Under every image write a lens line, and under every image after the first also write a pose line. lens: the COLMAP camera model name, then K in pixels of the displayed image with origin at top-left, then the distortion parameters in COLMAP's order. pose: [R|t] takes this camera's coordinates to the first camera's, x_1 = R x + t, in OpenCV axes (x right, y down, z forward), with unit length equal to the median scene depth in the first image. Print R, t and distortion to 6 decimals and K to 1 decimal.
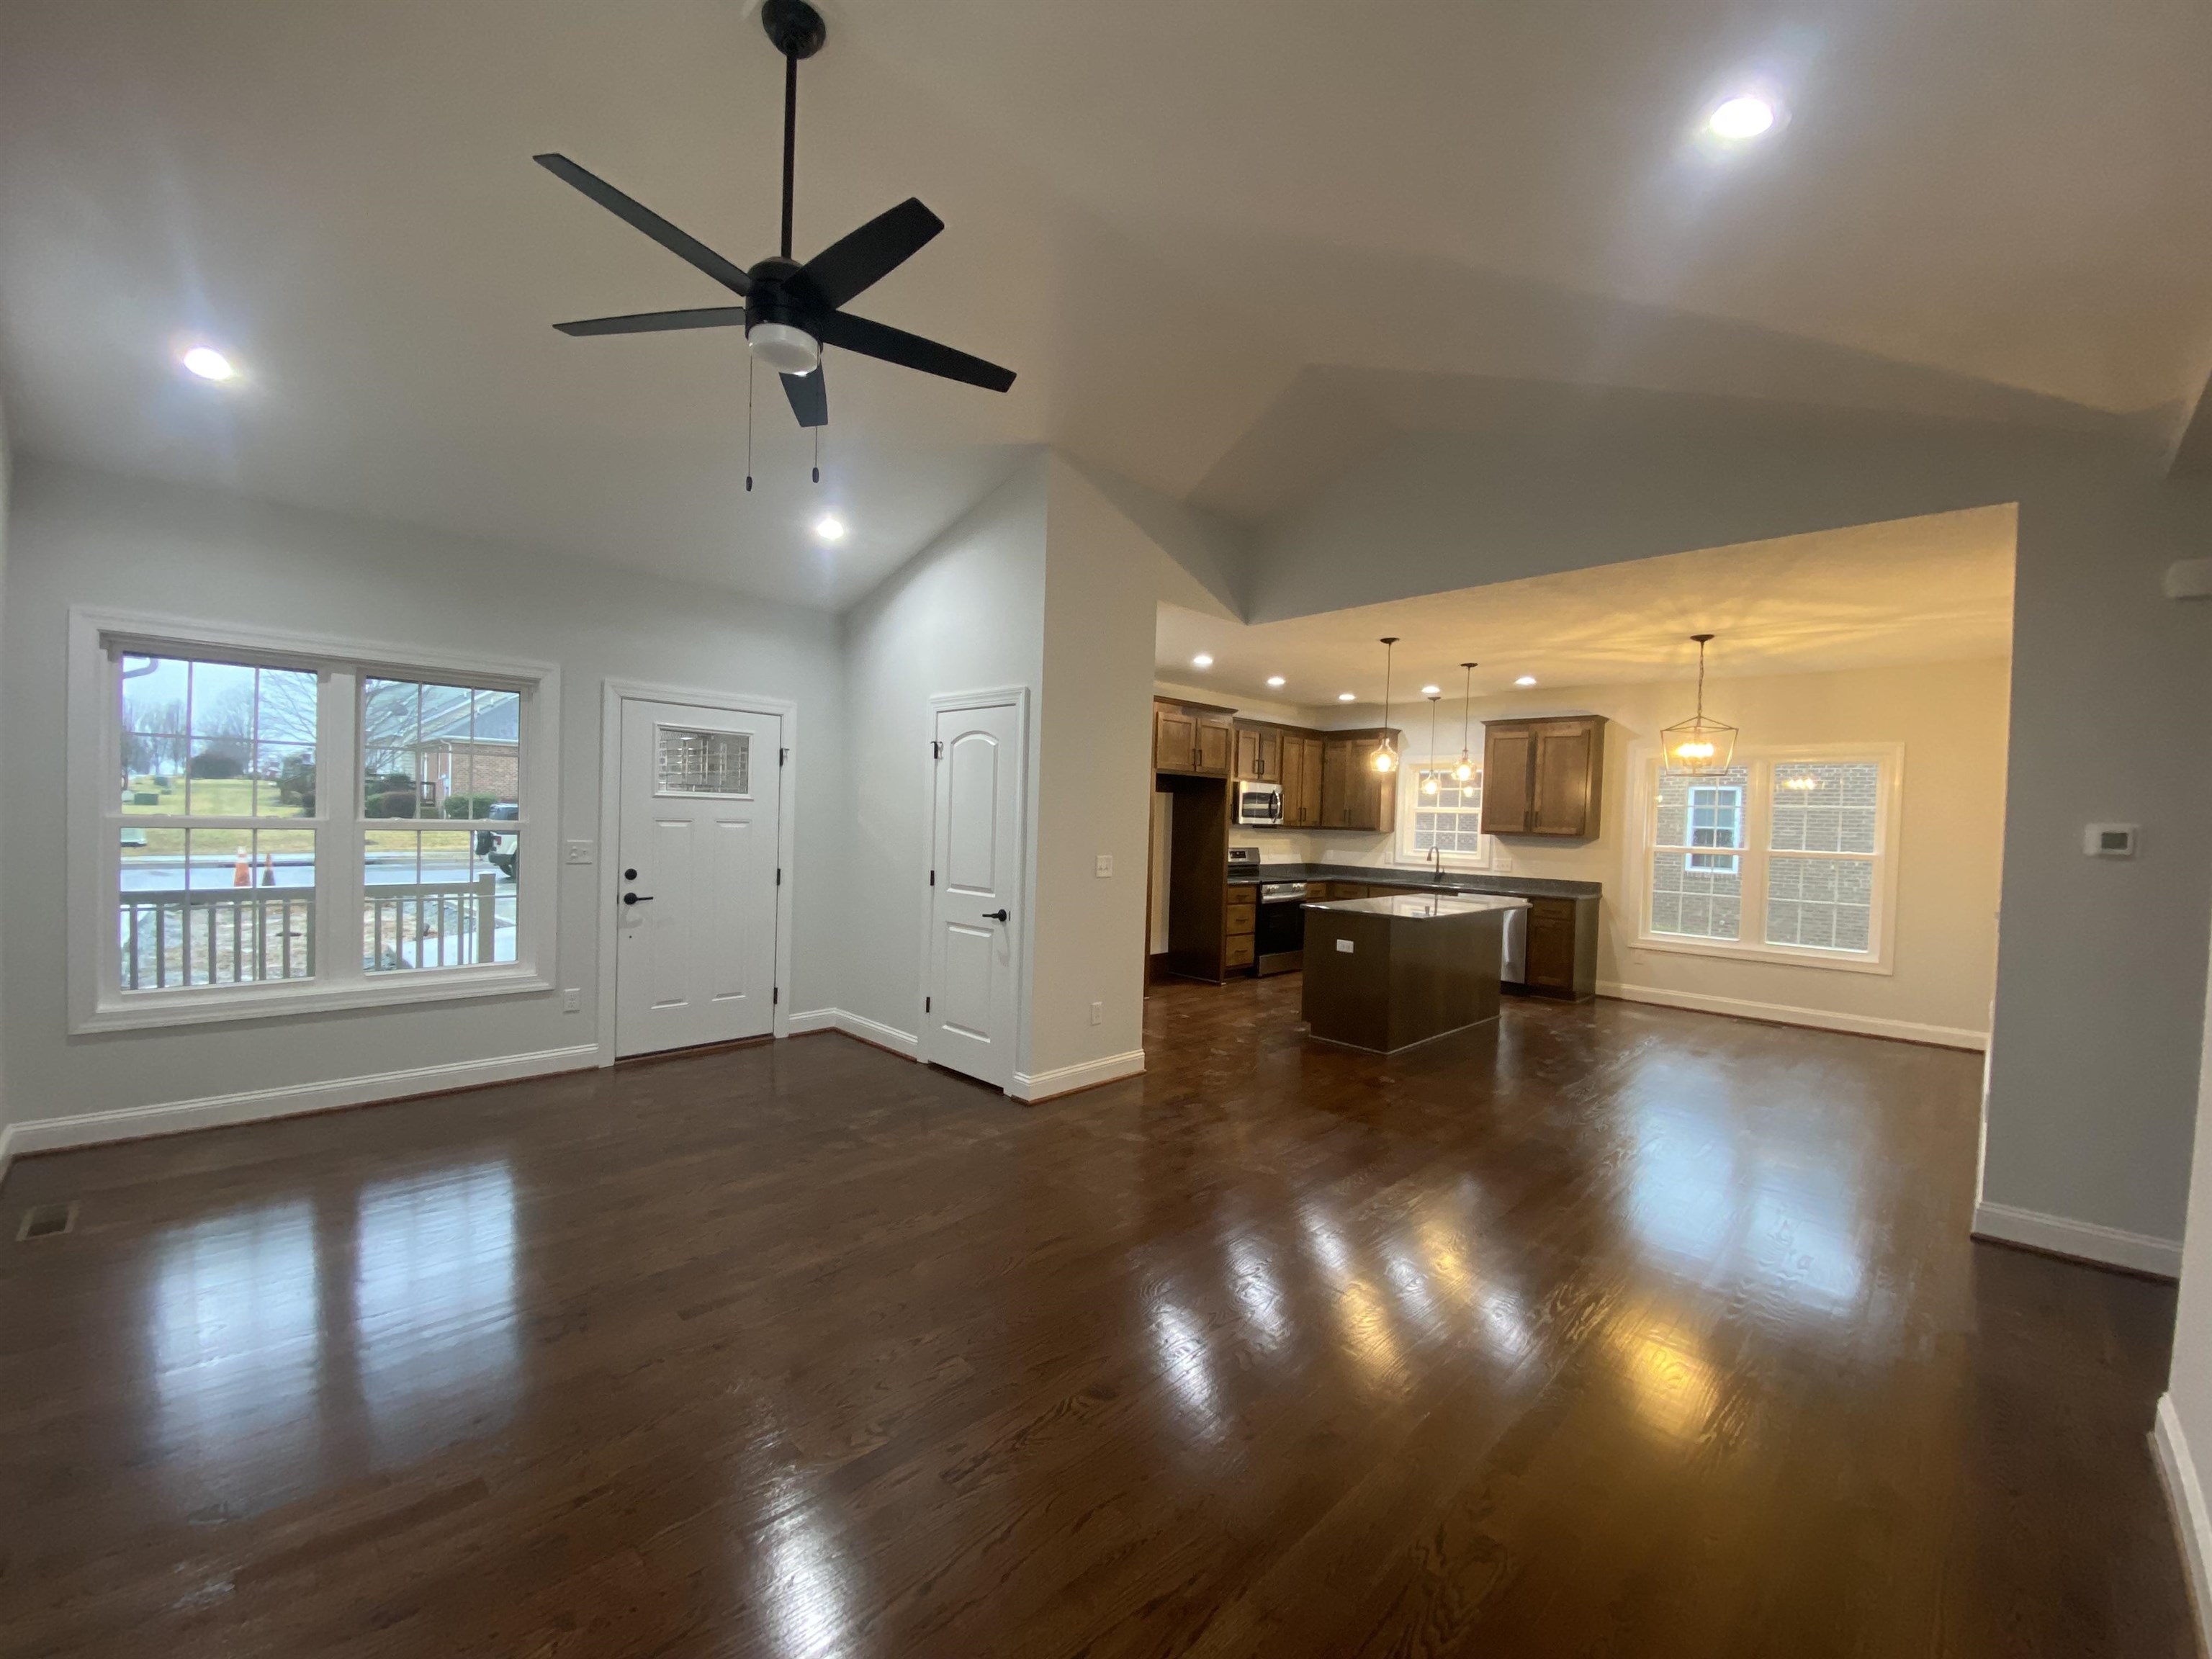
lens RADIAL K [[882.1, 0, 1076.6], [0, 882.1, 829.6], [0, 0, 1]] dist [0.000147, -0.022667]
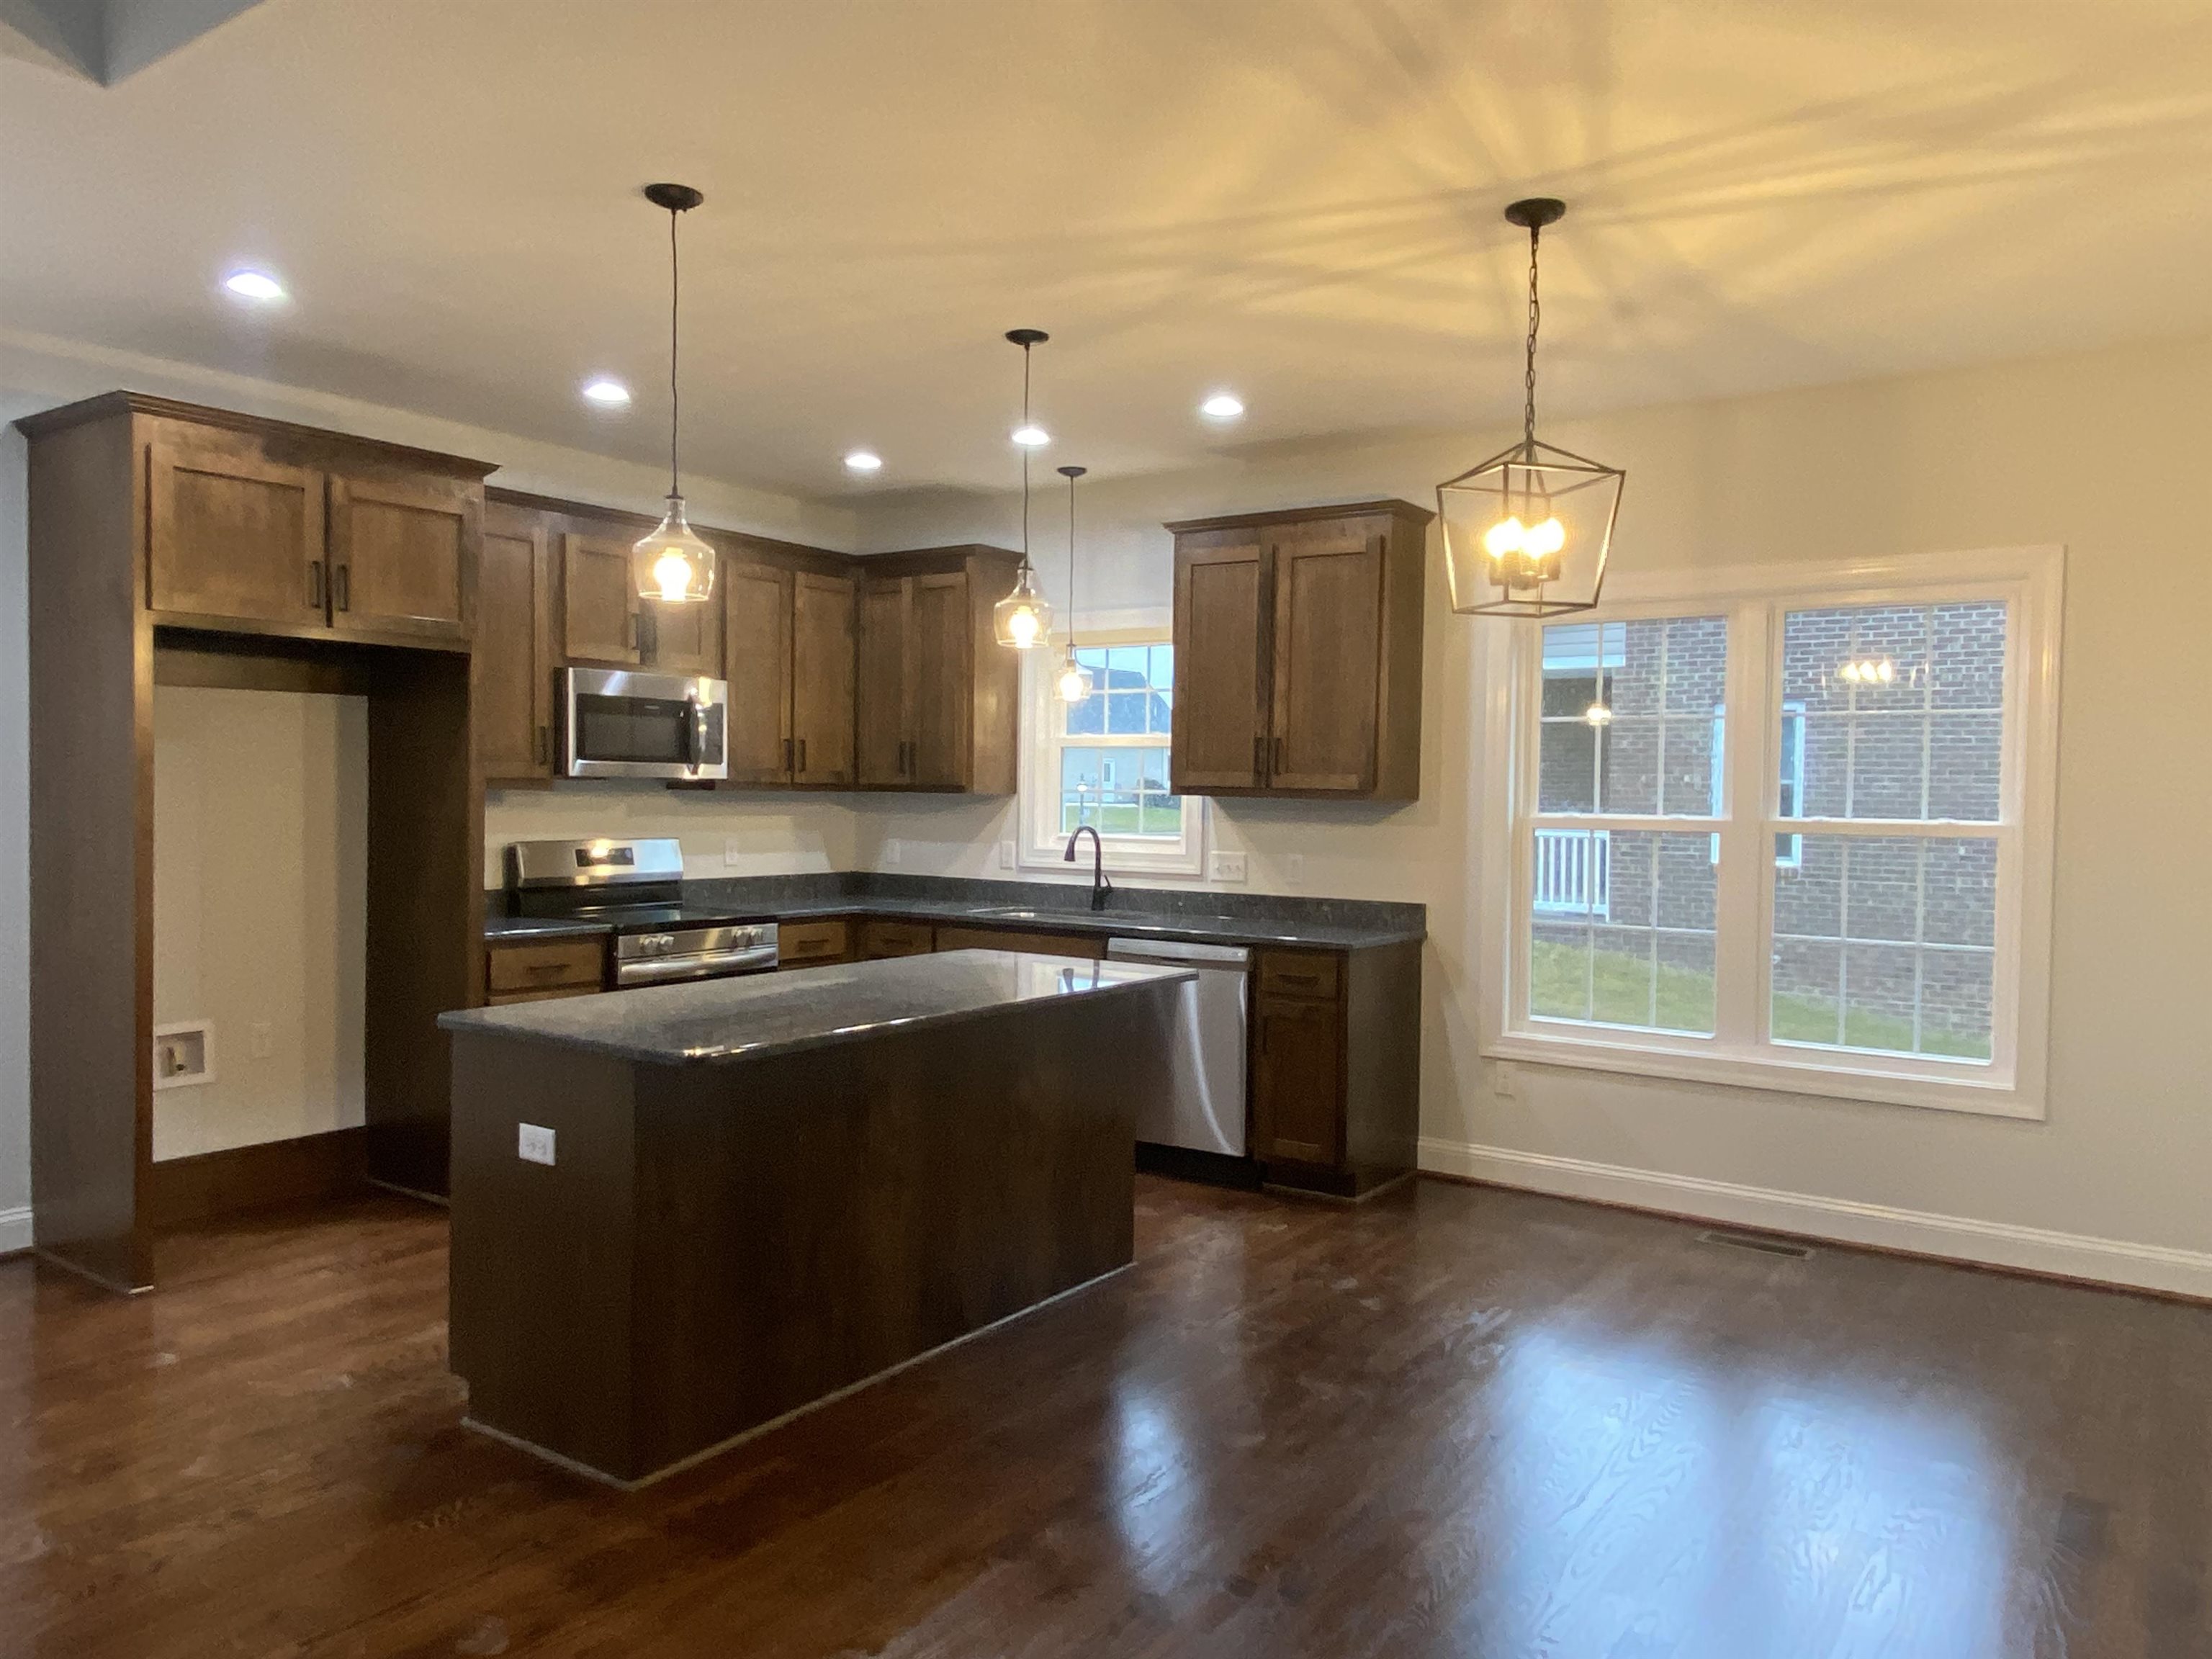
lens RADIAL K [[1559.2, 0, 1117.3], [0, 1559.2, 827.5], [0, 0, 1]] dist [0.098170, -0.147061]
pose [[0.976712, -0.019955, 0.213623, 0.280348], [0.016924, 0.999729, 0.016011, 0.008547], [-0.213884, -0.012022, 0.976785, 0.286114]]
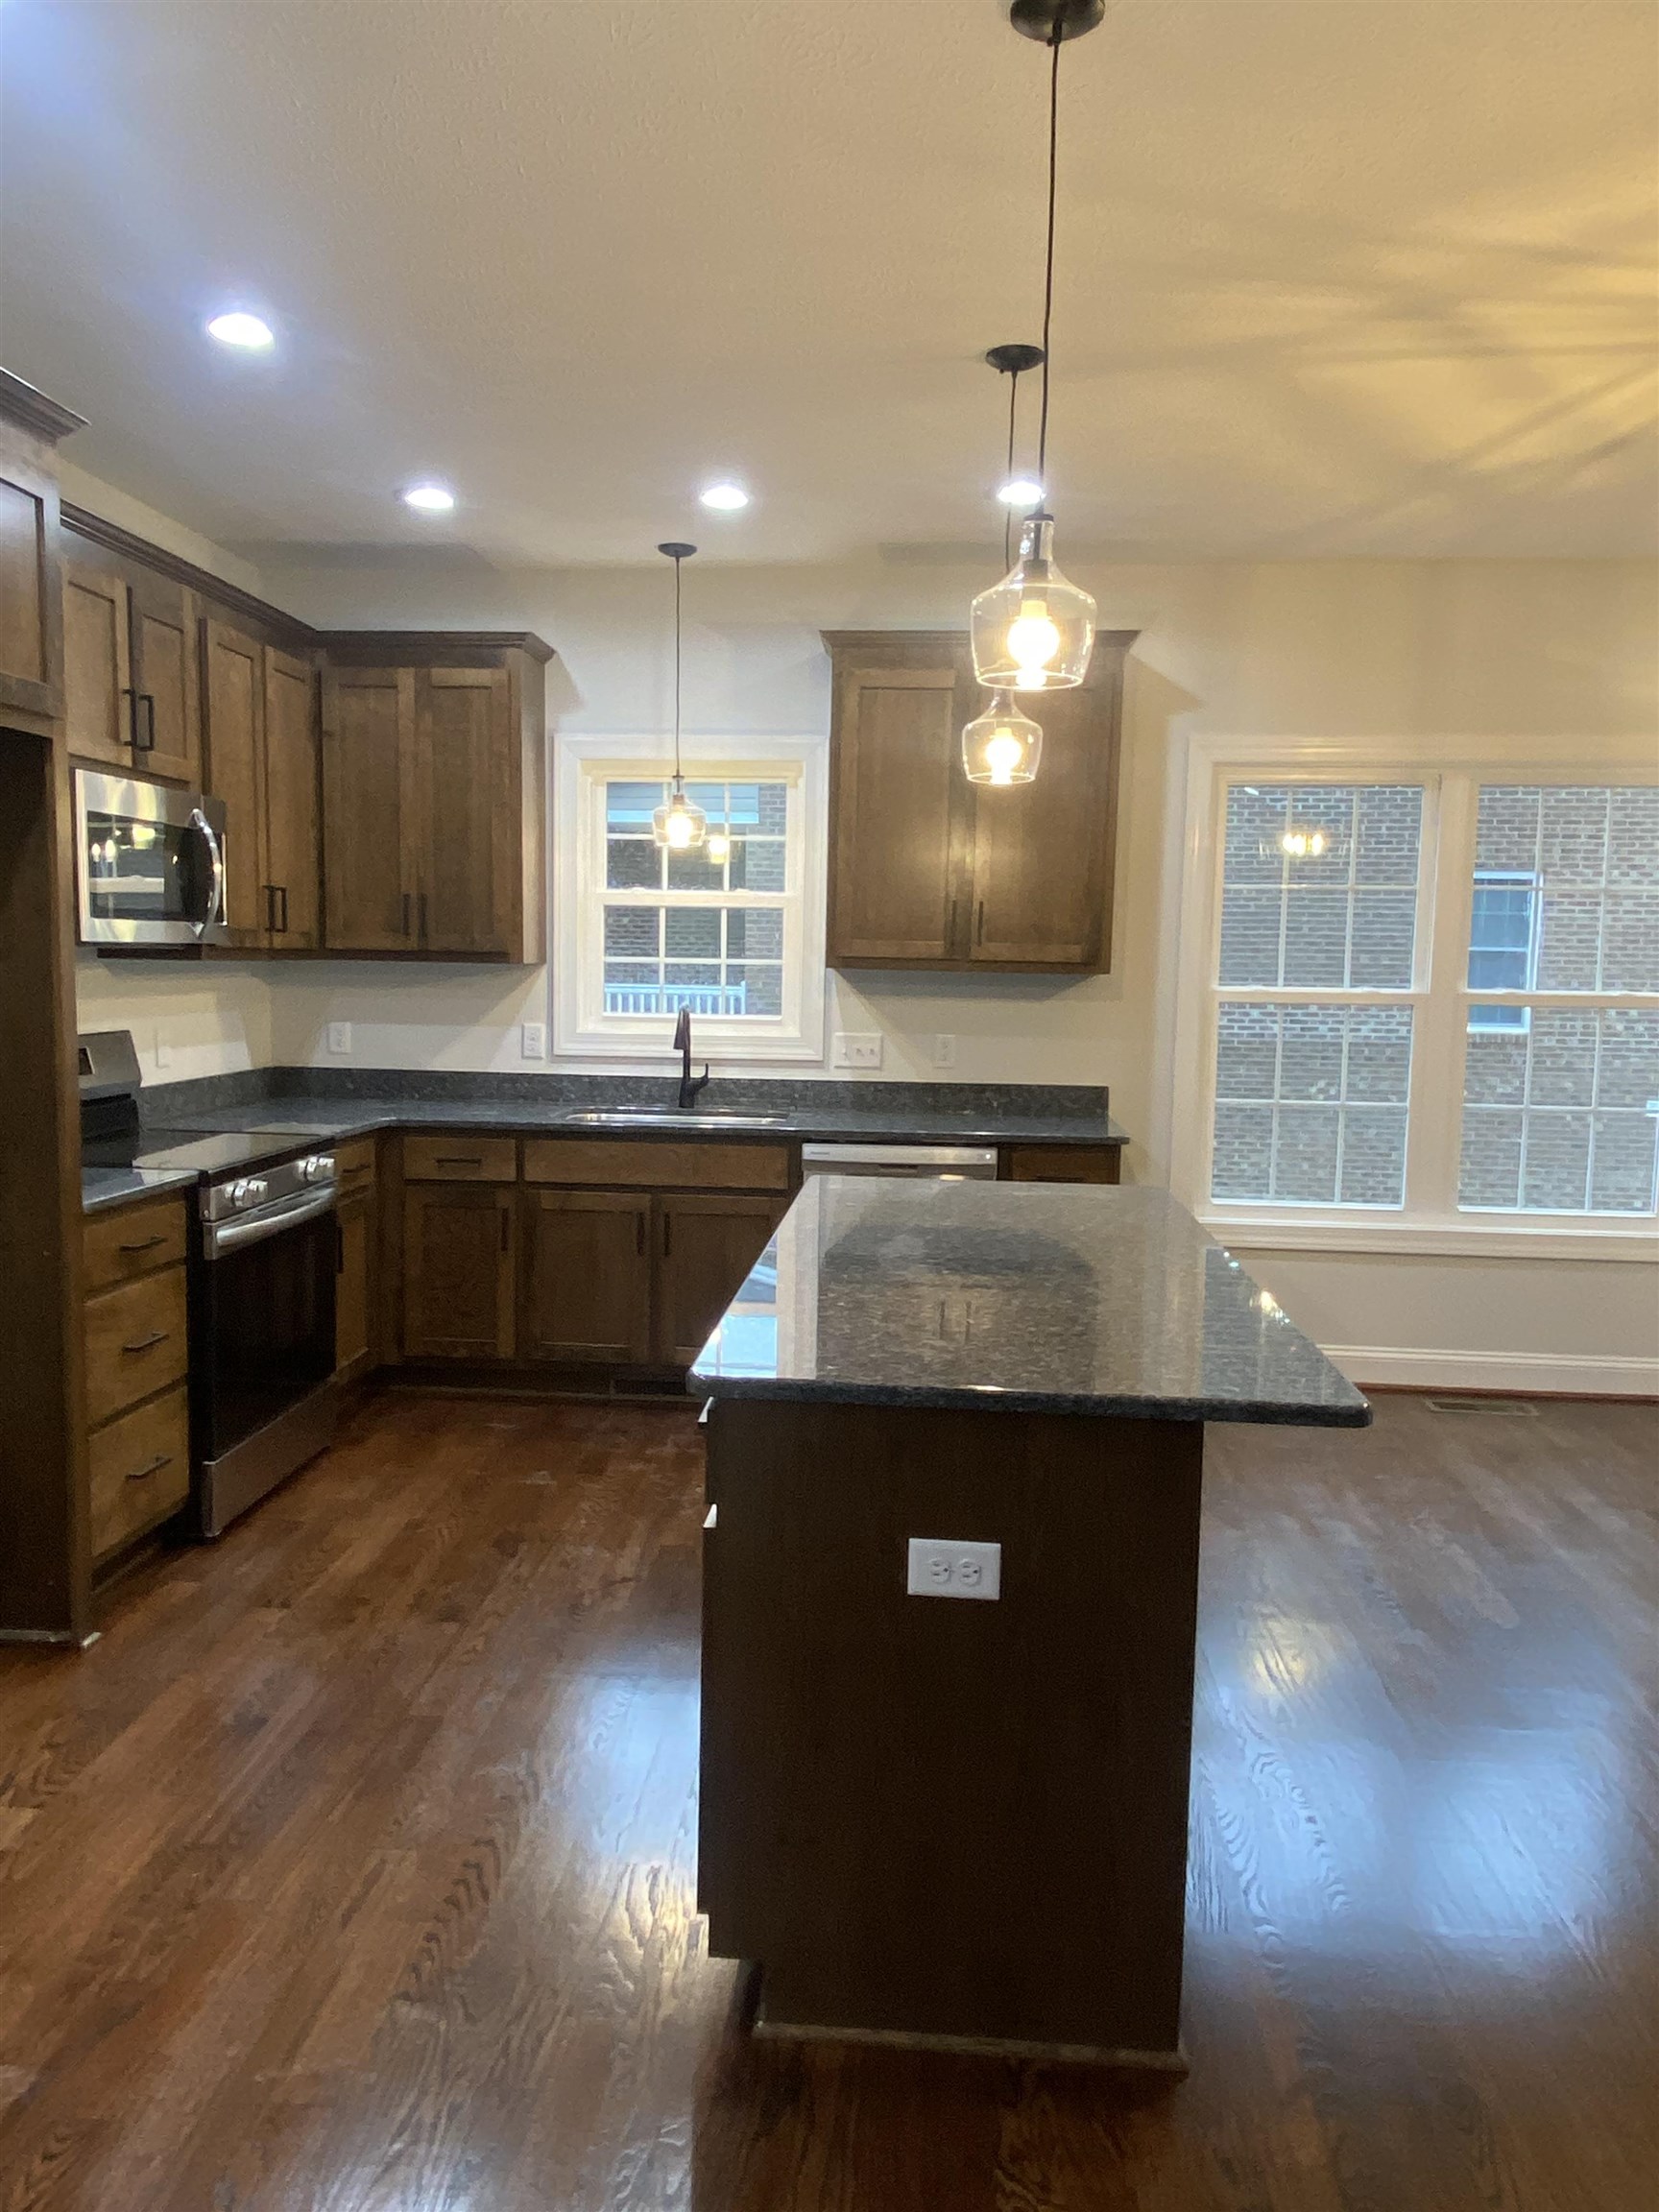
lens RADIAL K [[1559.2, 0, 810.5], [0, 1559.2, 1104.7], [0, 0, 1]] dist [0.098170, -0.147061]
pose [[0.741804, -0.080787, 0.665733, 0.040120], [0.013762, 0.994342, 0.105330, -0.005885], [-0.670476, -0.068972, 0.738719, 0.553350]]
